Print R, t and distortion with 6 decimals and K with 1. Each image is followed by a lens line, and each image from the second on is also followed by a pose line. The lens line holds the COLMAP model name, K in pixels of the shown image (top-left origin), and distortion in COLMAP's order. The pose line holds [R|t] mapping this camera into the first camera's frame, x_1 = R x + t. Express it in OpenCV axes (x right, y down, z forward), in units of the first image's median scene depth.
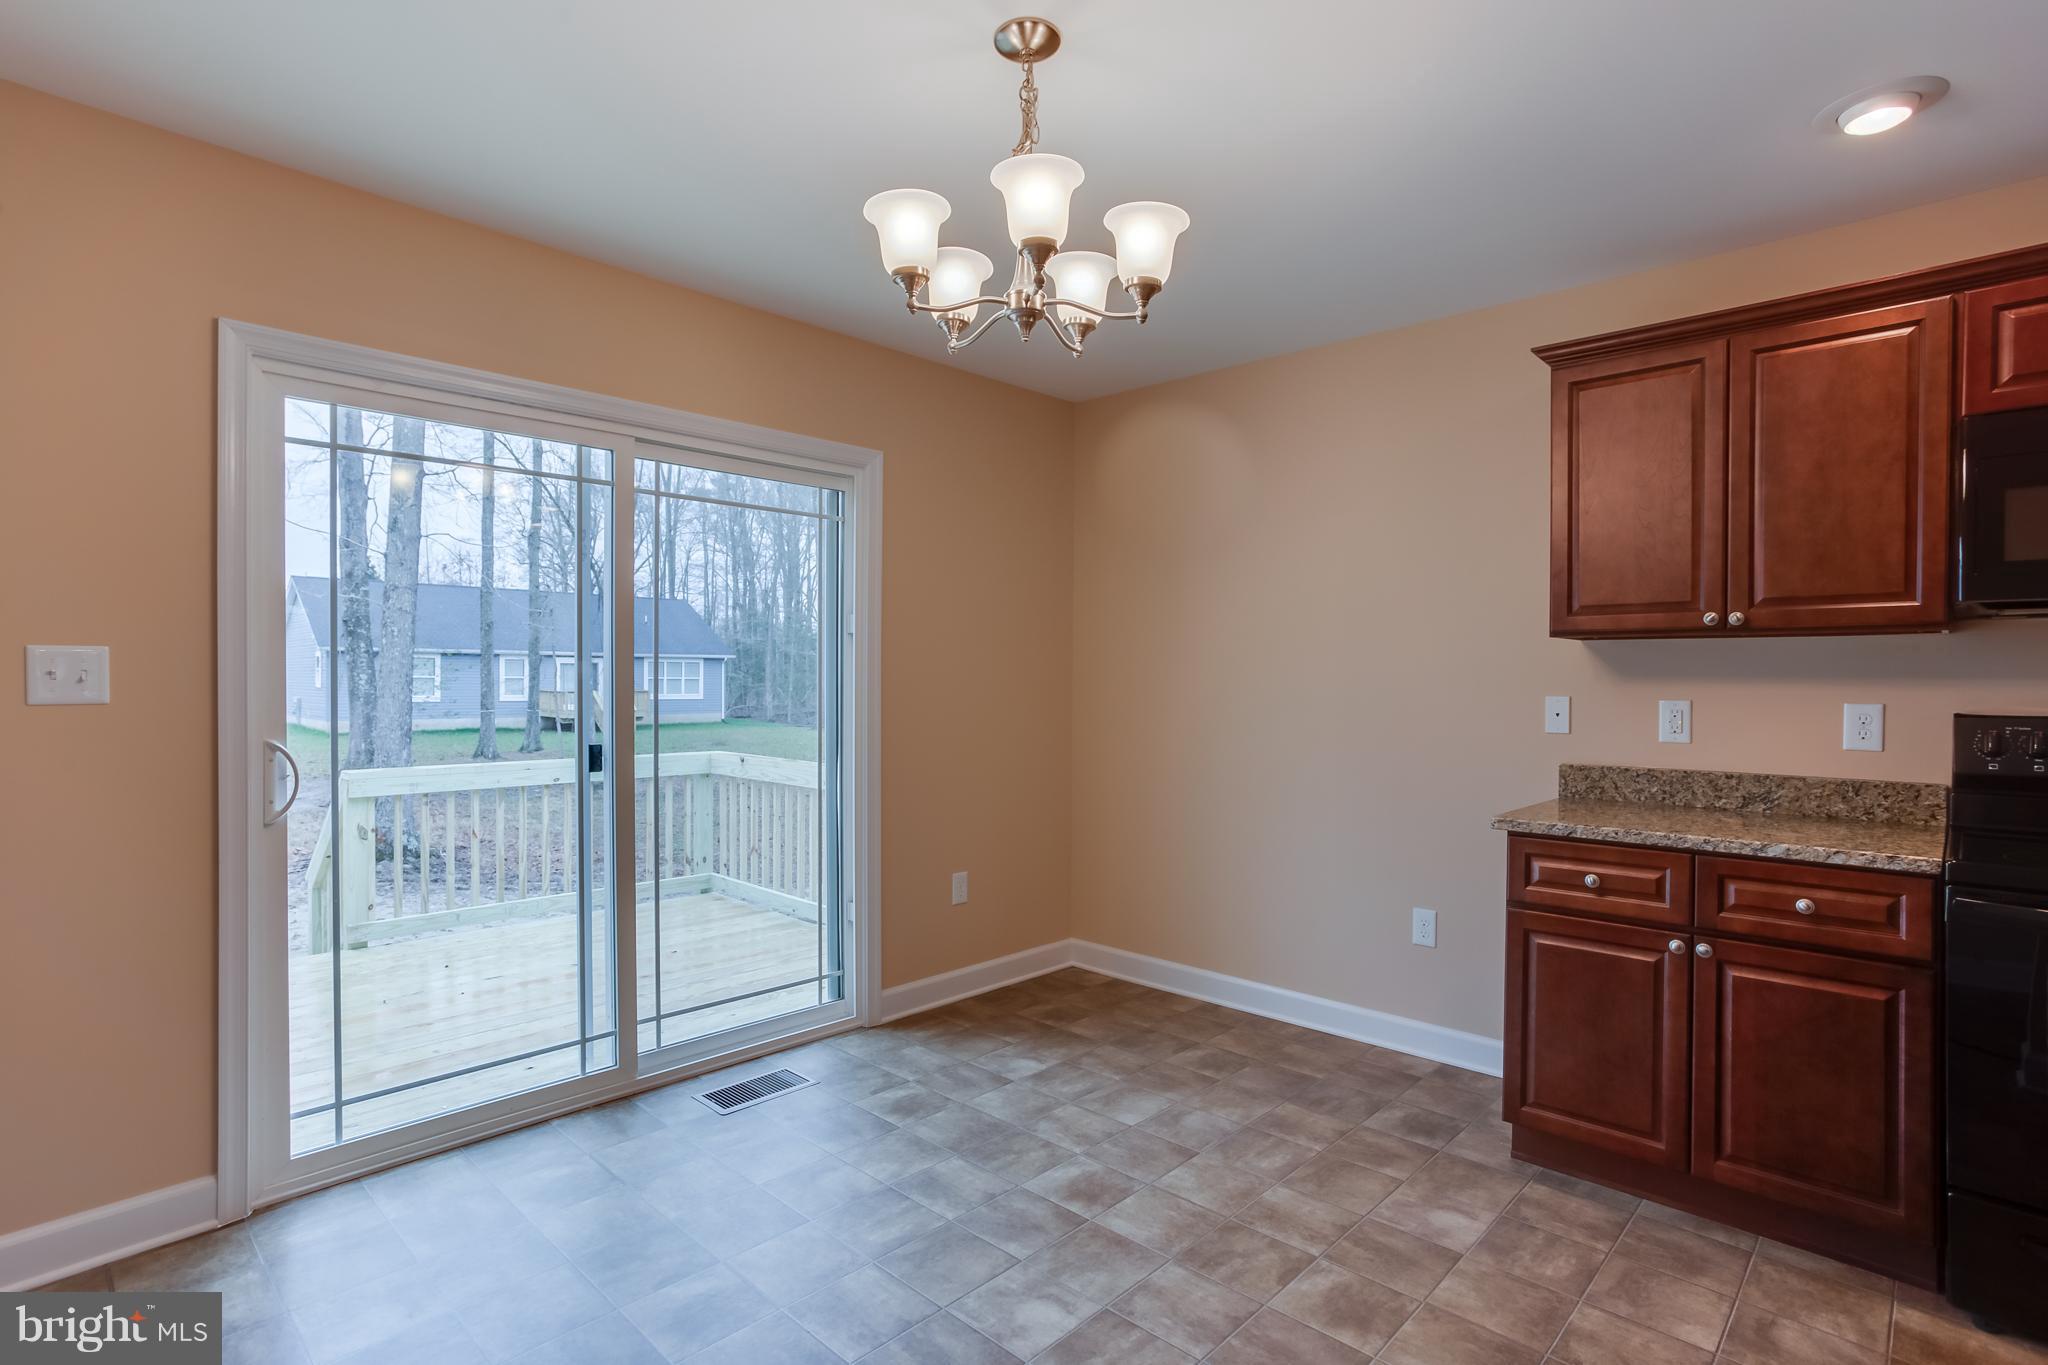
lens RADIAL K [[993.8, 0, 1024.0], [0, 993.8, 682.5], [0, 0, 1]] dist [-0.044223, 0.027668]
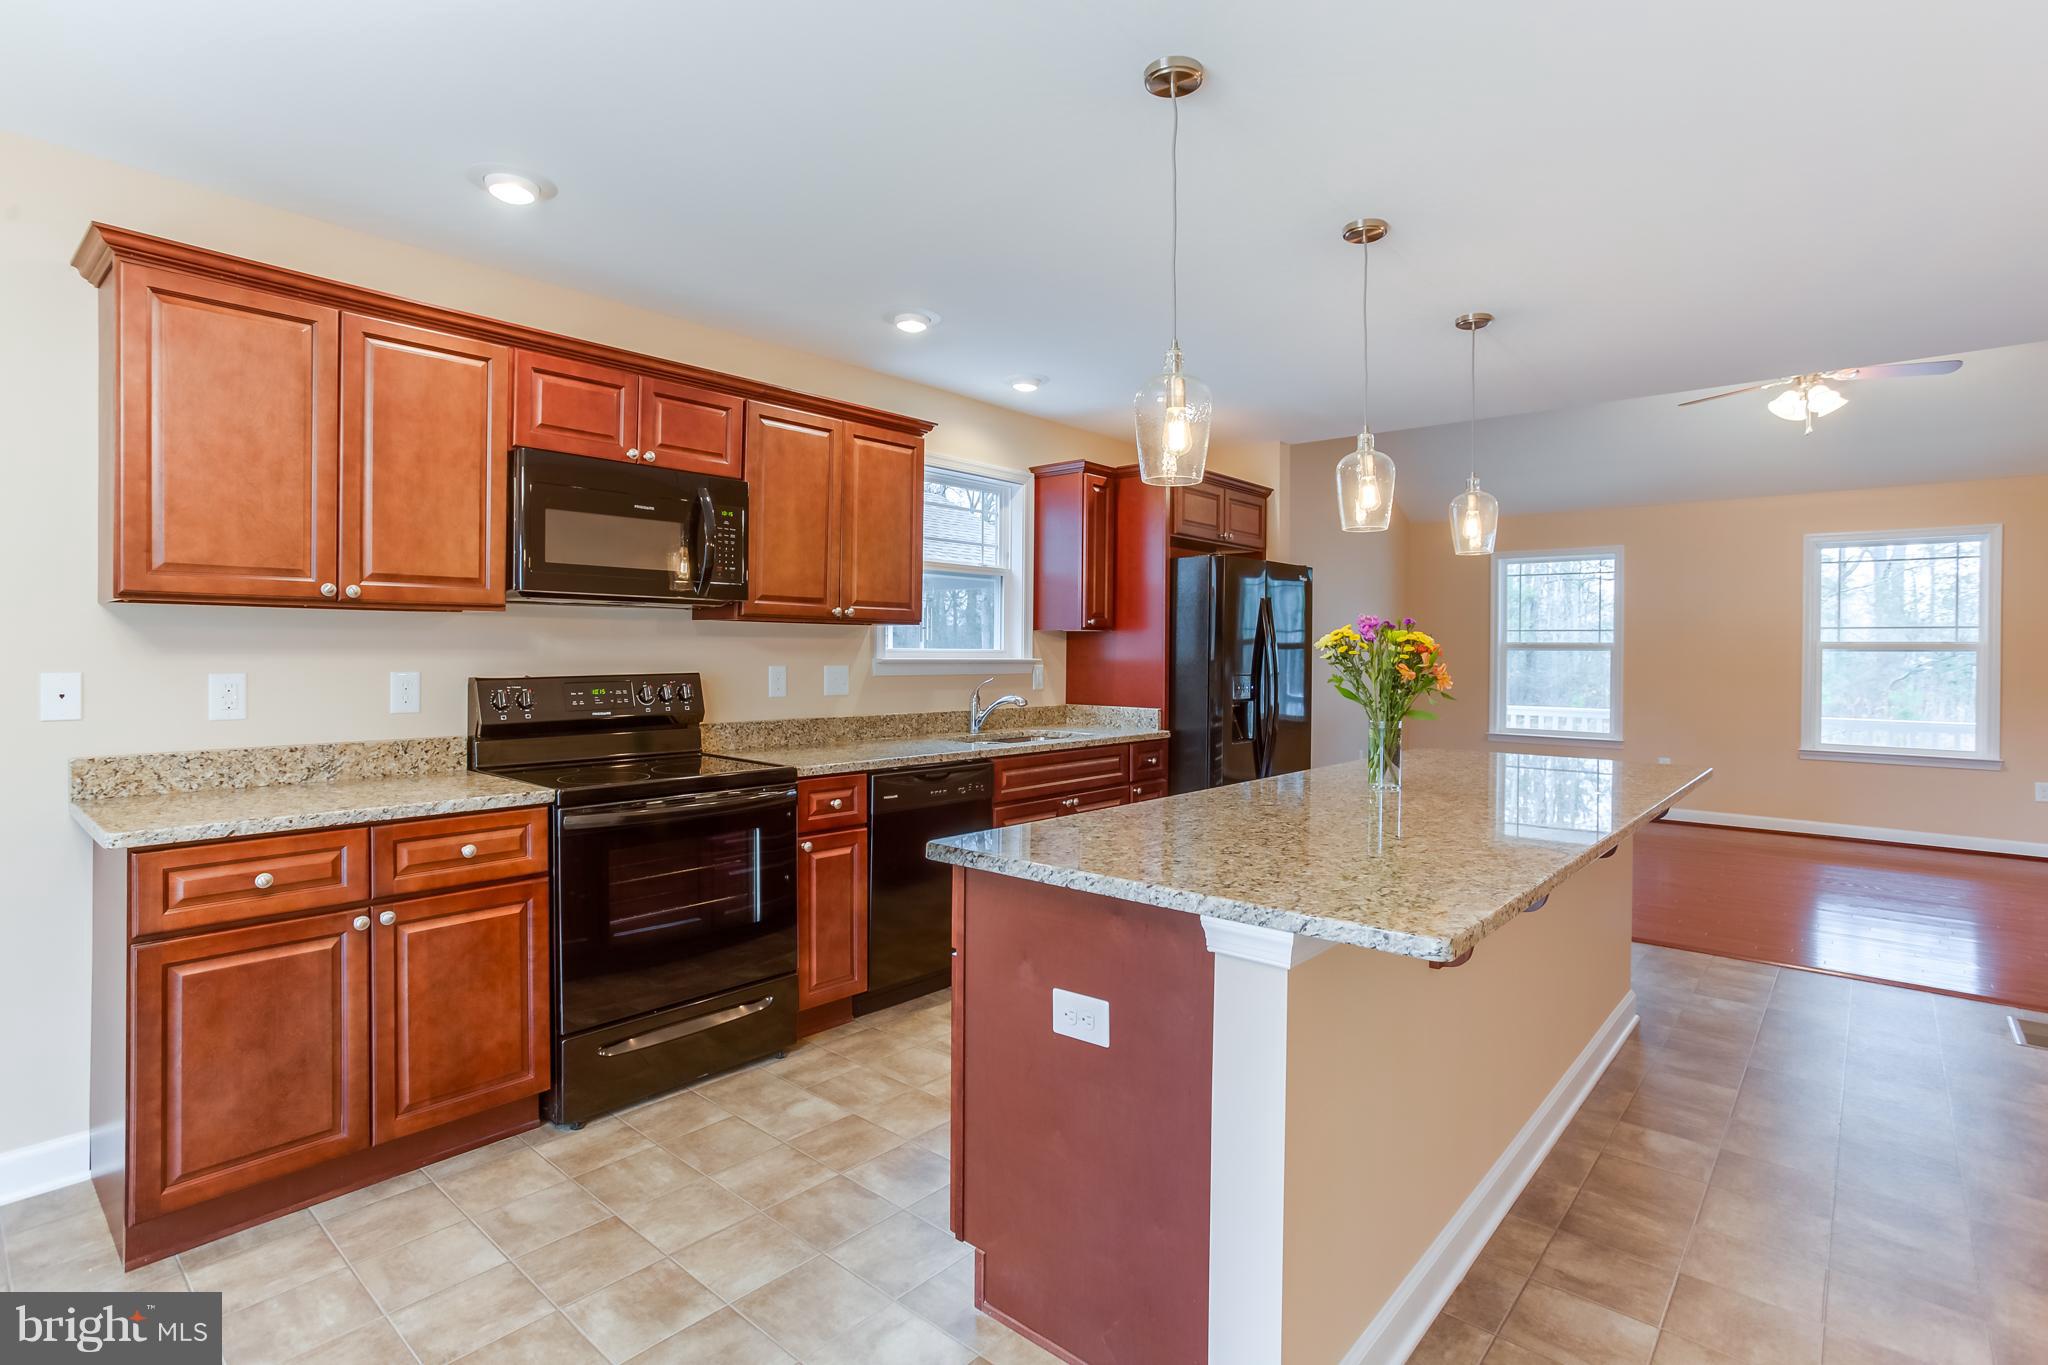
lens RADIAL K [[1025.2, 0, 1024.5], [0, 1025.2, 644.9], [0, 0, 1]] dist [0.023620, 0.000313]
pose [[-0.023505, -0.001720, 0.999722, -0.397472], [-0.003087, 0.999994, 0.001648, -0.014786], [-0.999719, -0.003047, -0.023511, 0.357130]]
